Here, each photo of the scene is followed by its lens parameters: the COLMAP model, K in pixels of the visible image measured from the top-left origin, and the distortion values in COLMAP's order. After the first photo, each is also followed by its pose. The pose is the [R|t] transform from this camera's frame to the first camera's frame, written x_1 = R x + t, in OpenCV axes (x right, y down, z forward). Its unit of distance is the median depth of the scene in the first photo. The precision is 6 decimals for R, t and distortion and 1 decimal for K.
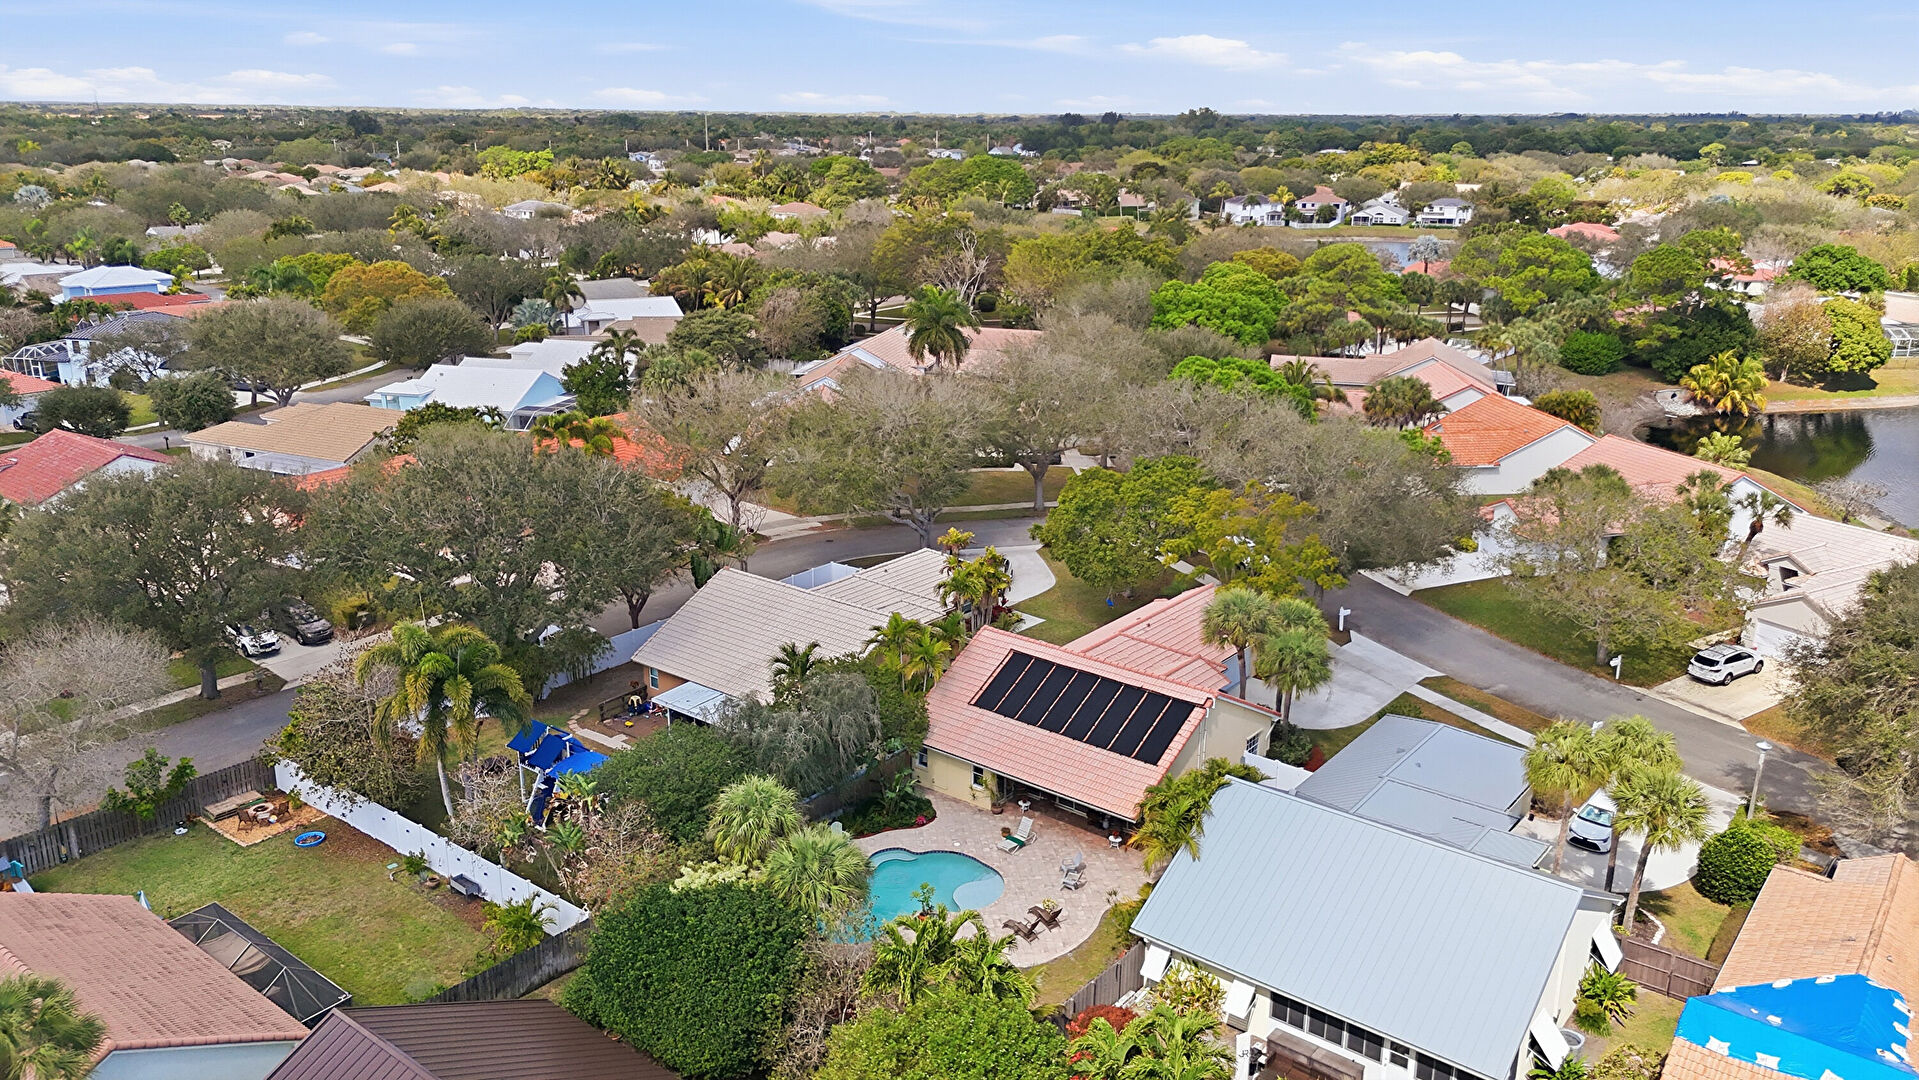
lens RADIAL K [[1390.5, 0, 937.7], [0, 1390.5, 544.6], [0, 0, 1]] dist [0.019340, -0.002672]
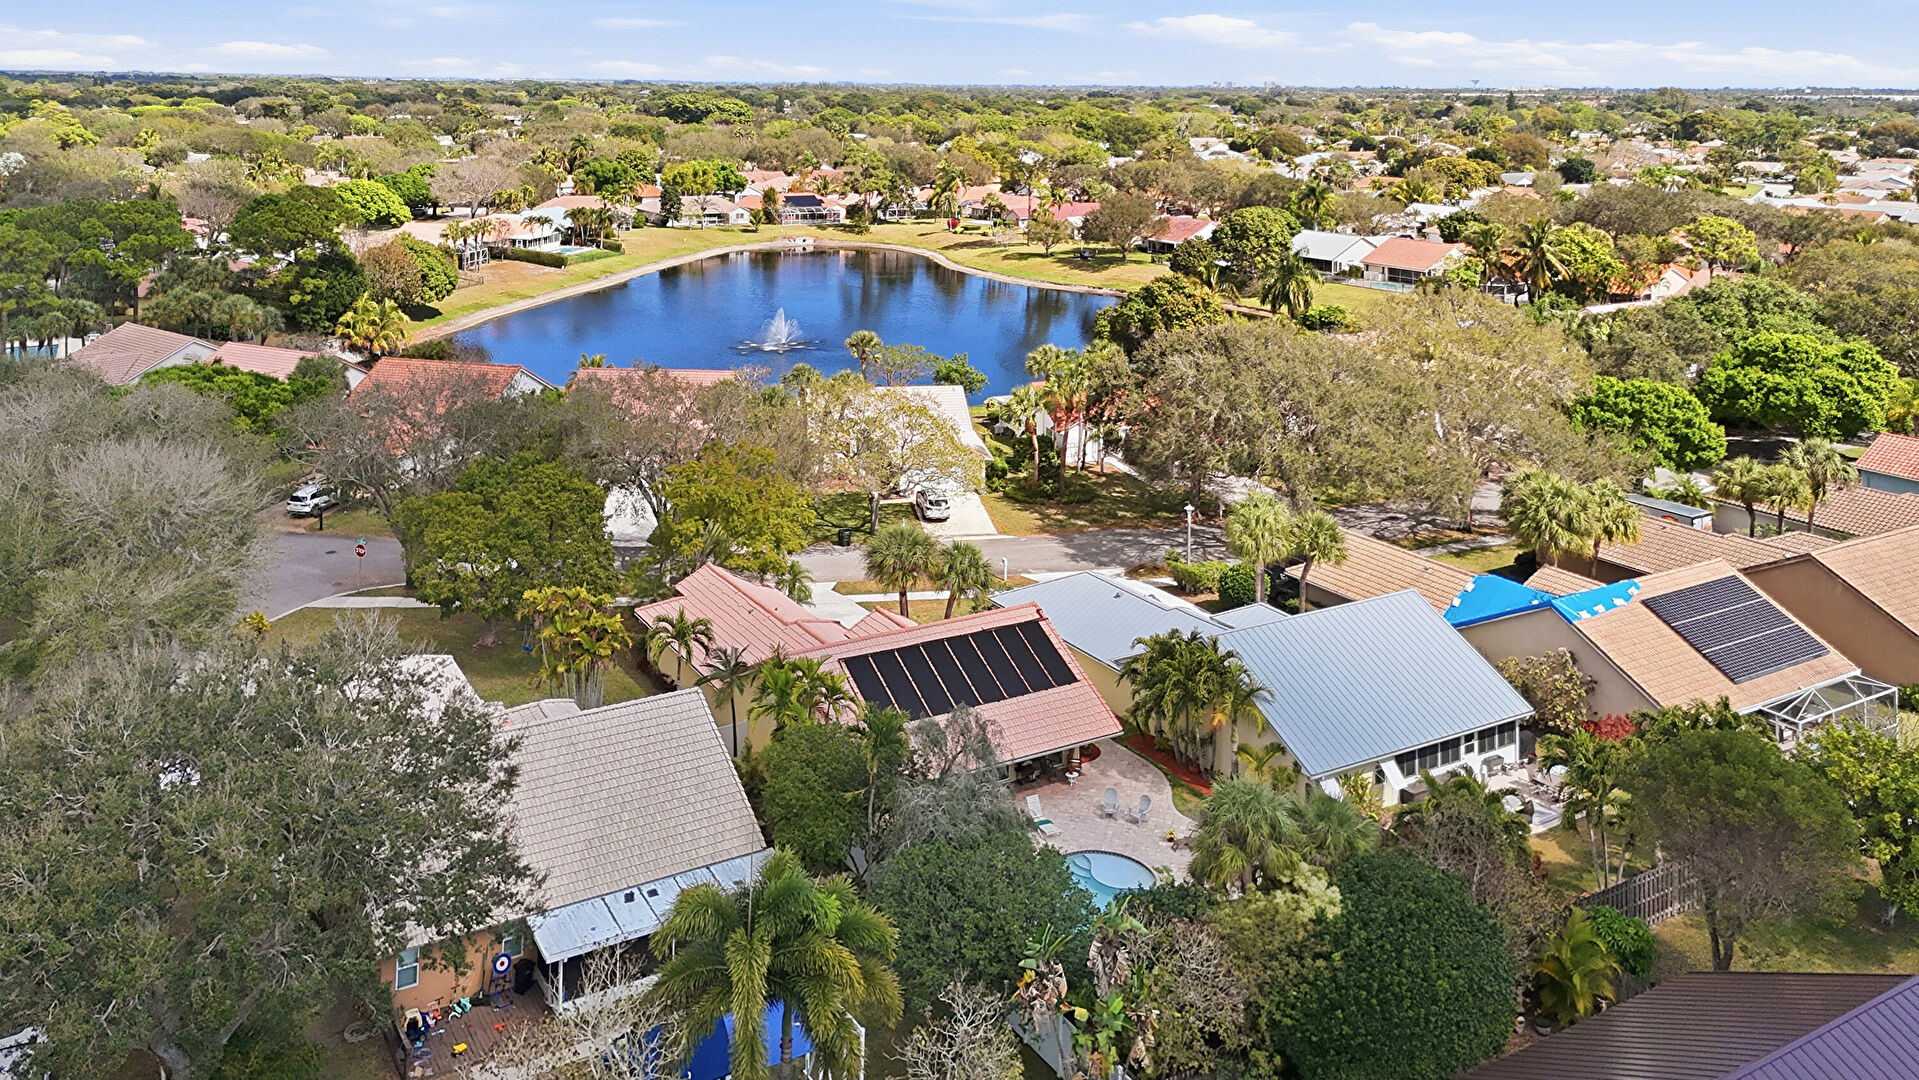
lens RADIAL K [[1523.1, 0, 959.5], [0, 1523.1, 540.0], [0, 0, 1]] dist [0.006137, -0.000243]
pose [[0.358673, -0.276730, 0.891501, -0.770678], [0.276290, 0.943726, 0.181783, -0.147897], [-0.891638, 0.181112, 0.414947, 0.586897]]
